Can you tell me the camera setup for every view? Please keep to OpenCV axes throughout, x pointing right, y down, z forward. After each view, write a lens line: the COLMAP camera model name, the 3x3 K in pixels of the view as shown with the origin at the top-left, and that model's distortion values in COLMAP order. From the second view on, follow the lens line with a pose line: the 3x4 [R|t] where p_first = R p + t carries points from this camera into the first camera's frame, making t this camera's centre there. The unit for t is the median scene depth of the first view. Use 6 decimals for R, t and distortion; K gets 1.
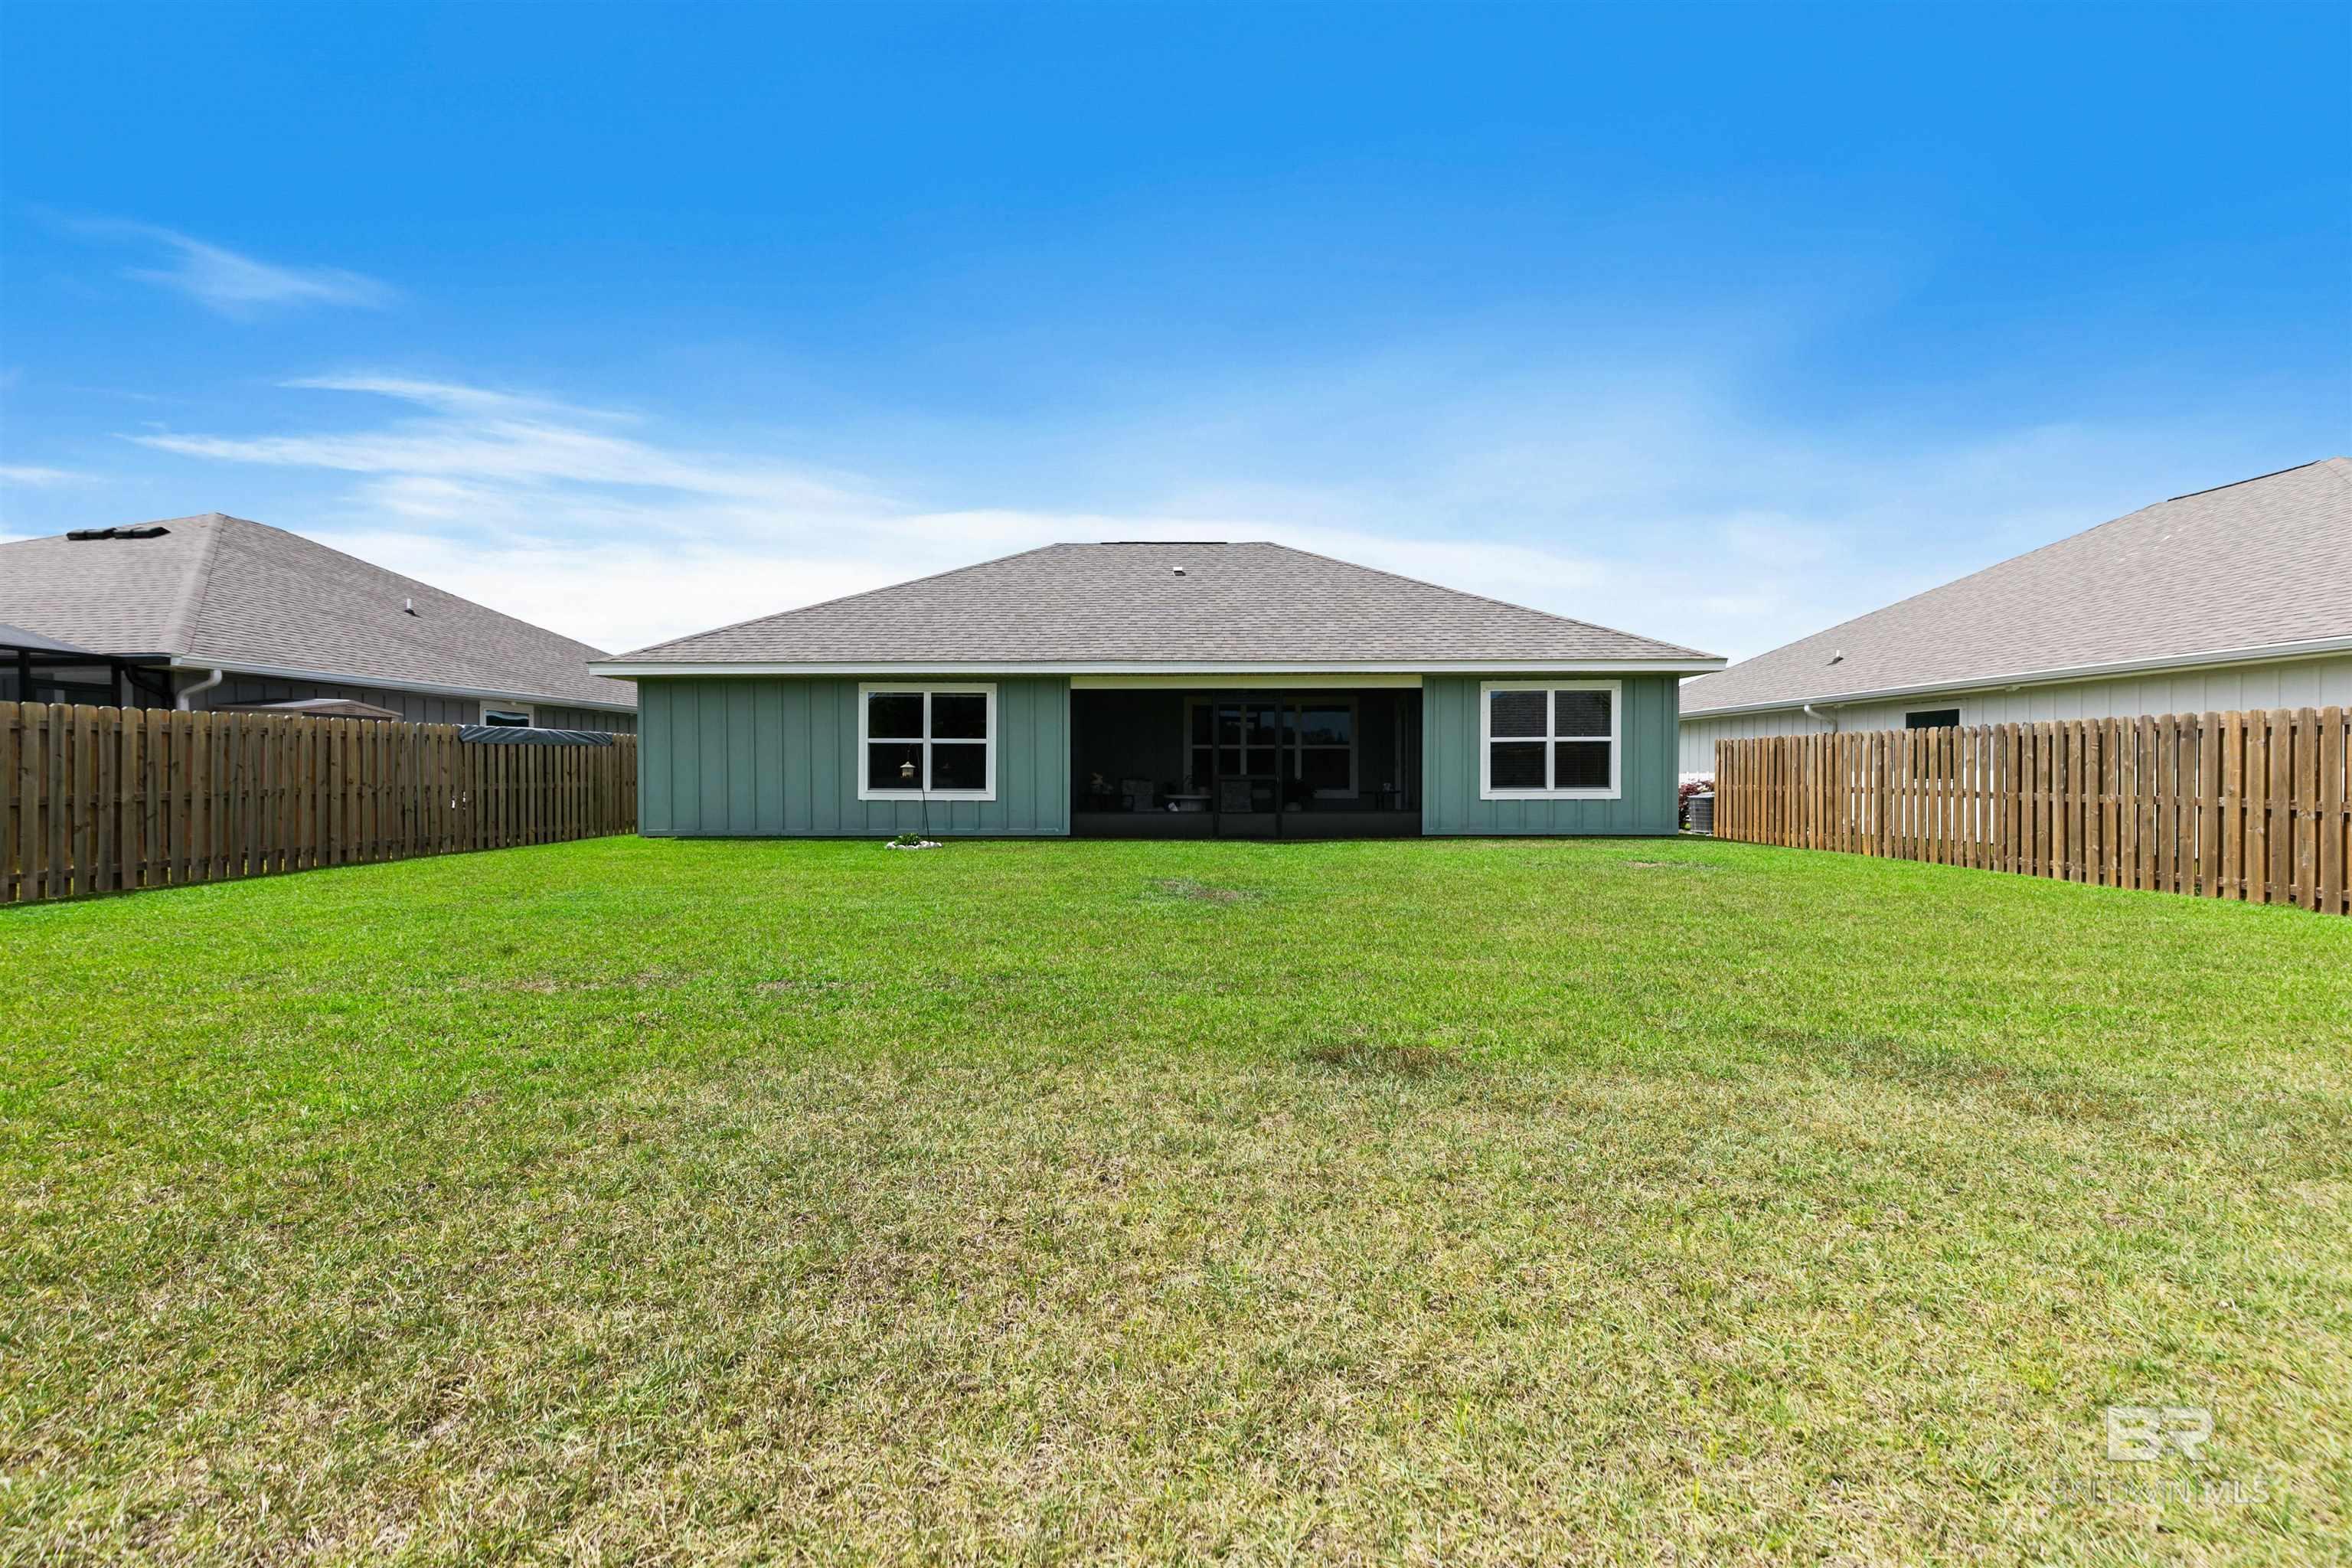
lens RADIAL K [[1061.9, 0, 1176.0], [0, 1061.9, 787.4], [0, 0, 1]] dist [0.014607, -0.000126]
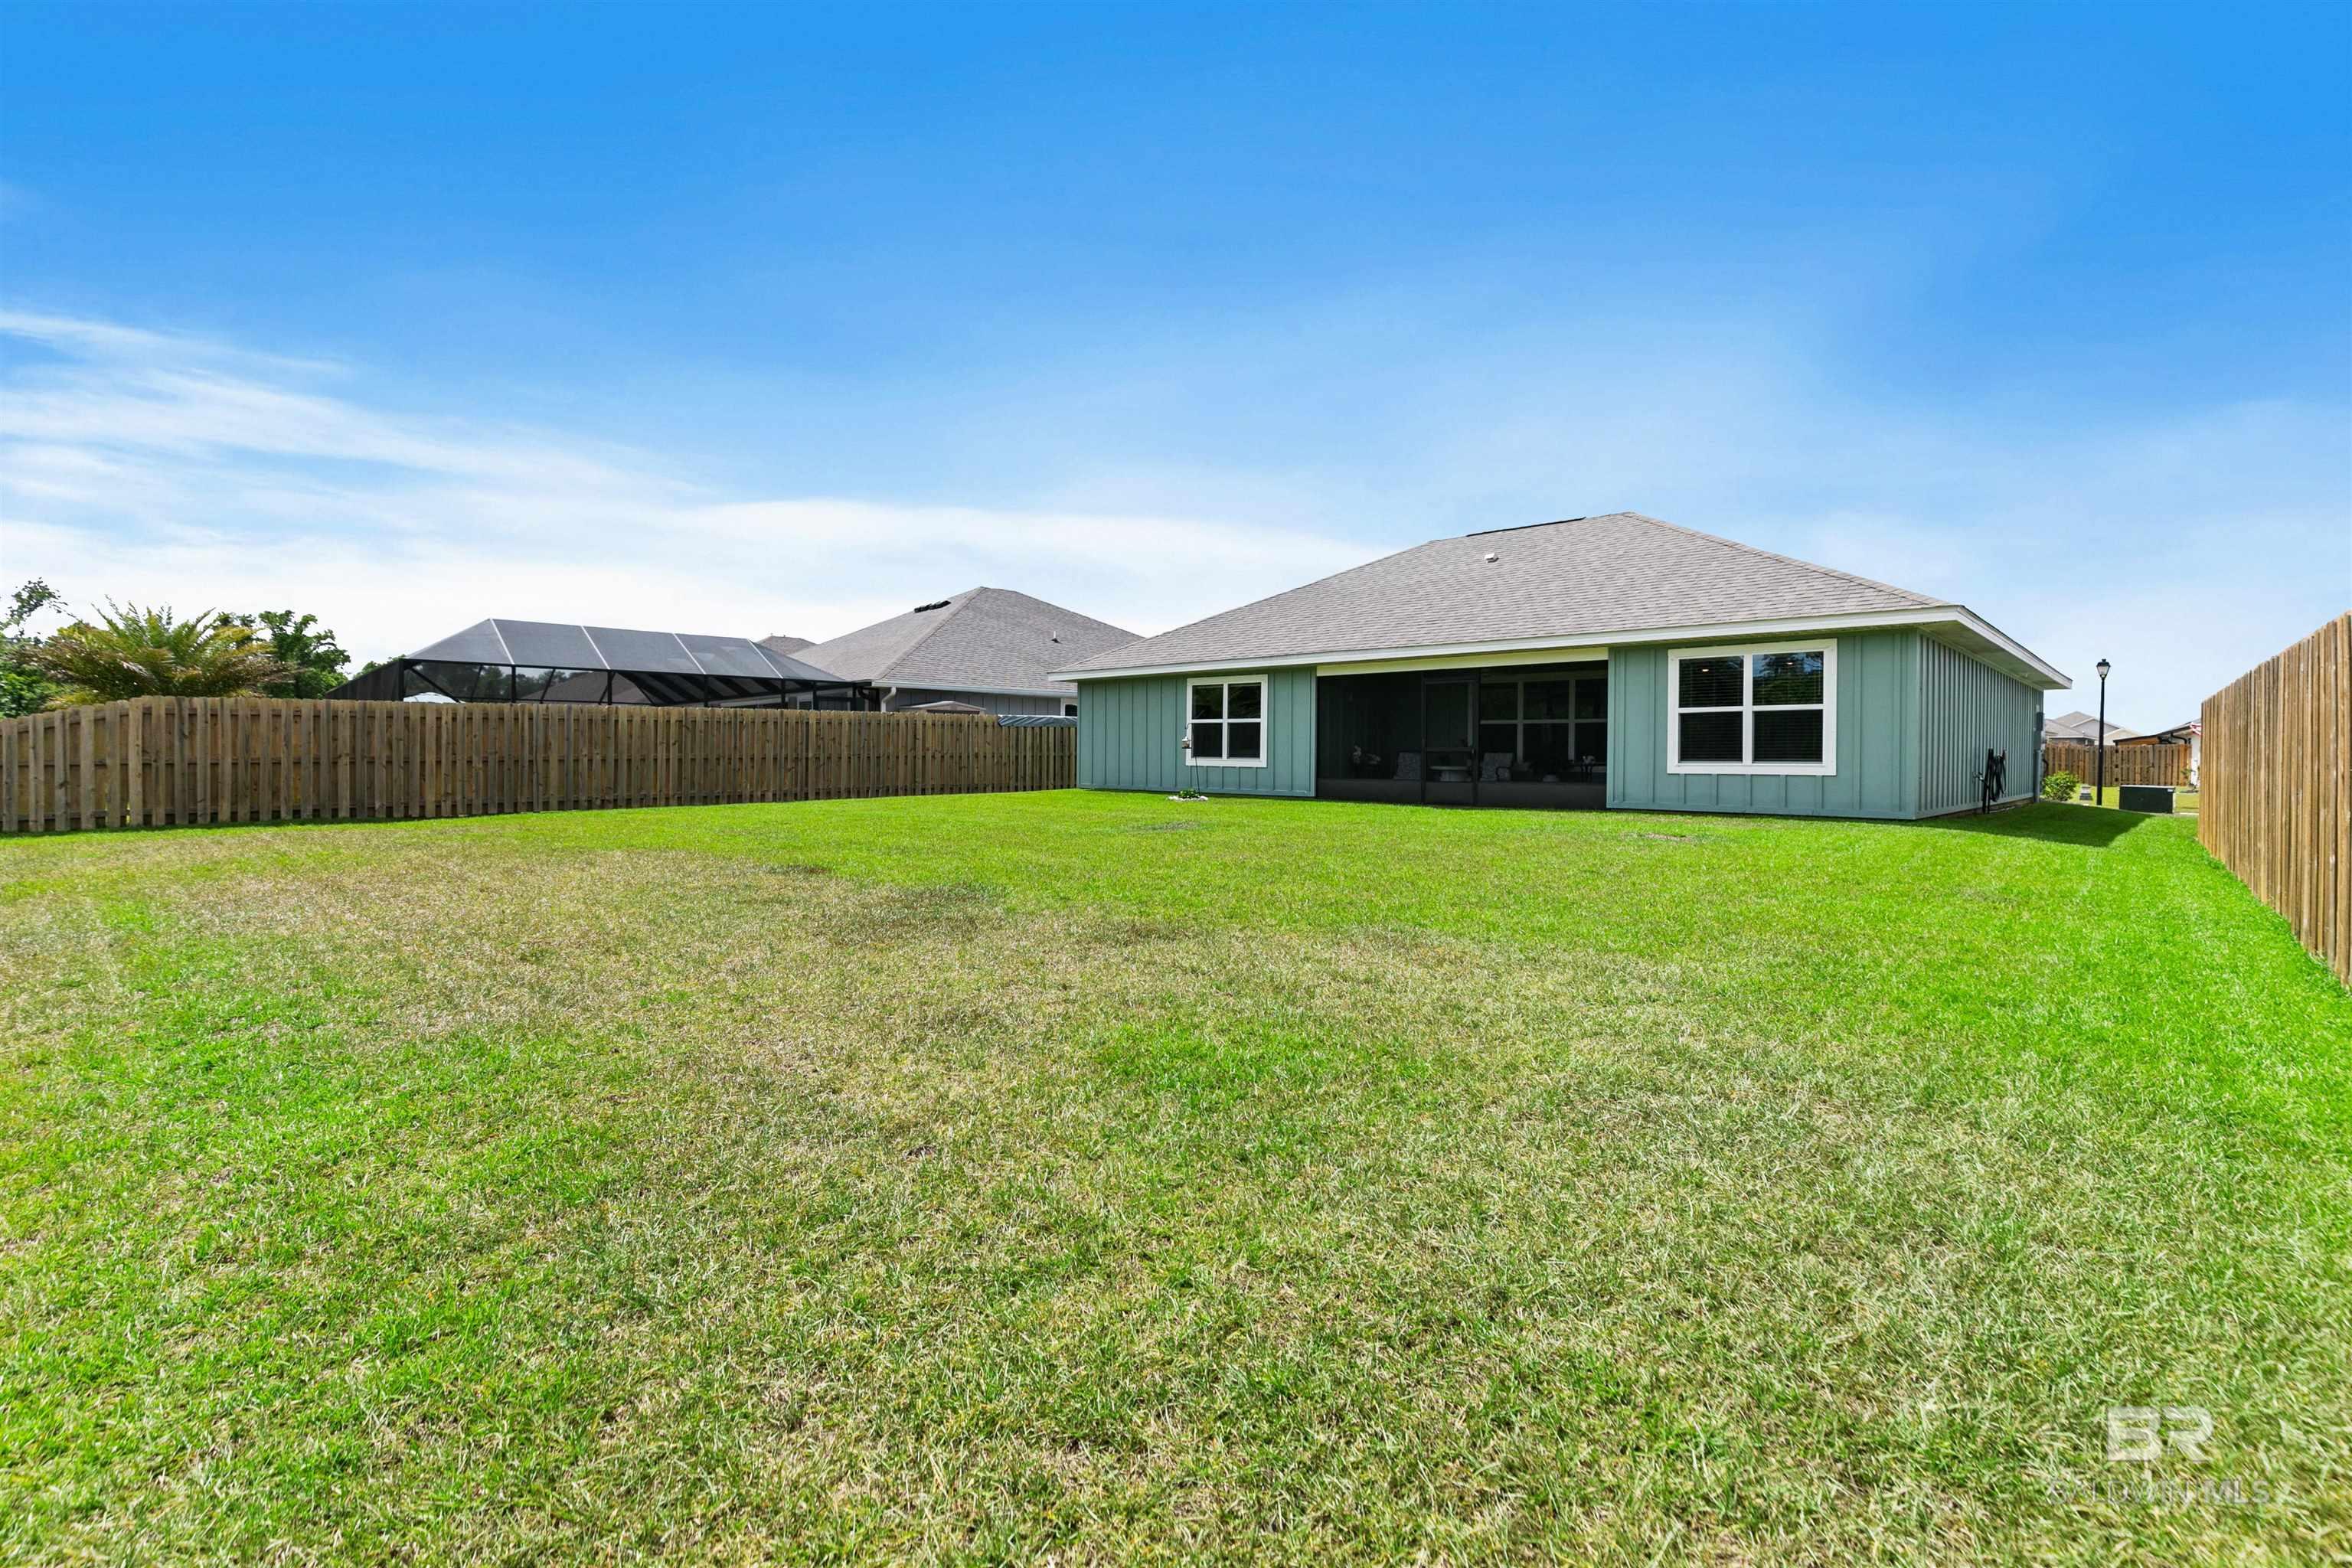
lens RADIAL K [[1061.9, 0, 1184.1], [0, 1061.9, 767.5], [0, 0, 1]] dist [0.014607, -0.000126]
pose [[0.742784, 0.014995, -0.669363, 0.603093], [-0.009167, 0.999883, 0.012227, -0.001498], [0.669468, -0.002946, 0.742835, -0.001025]]
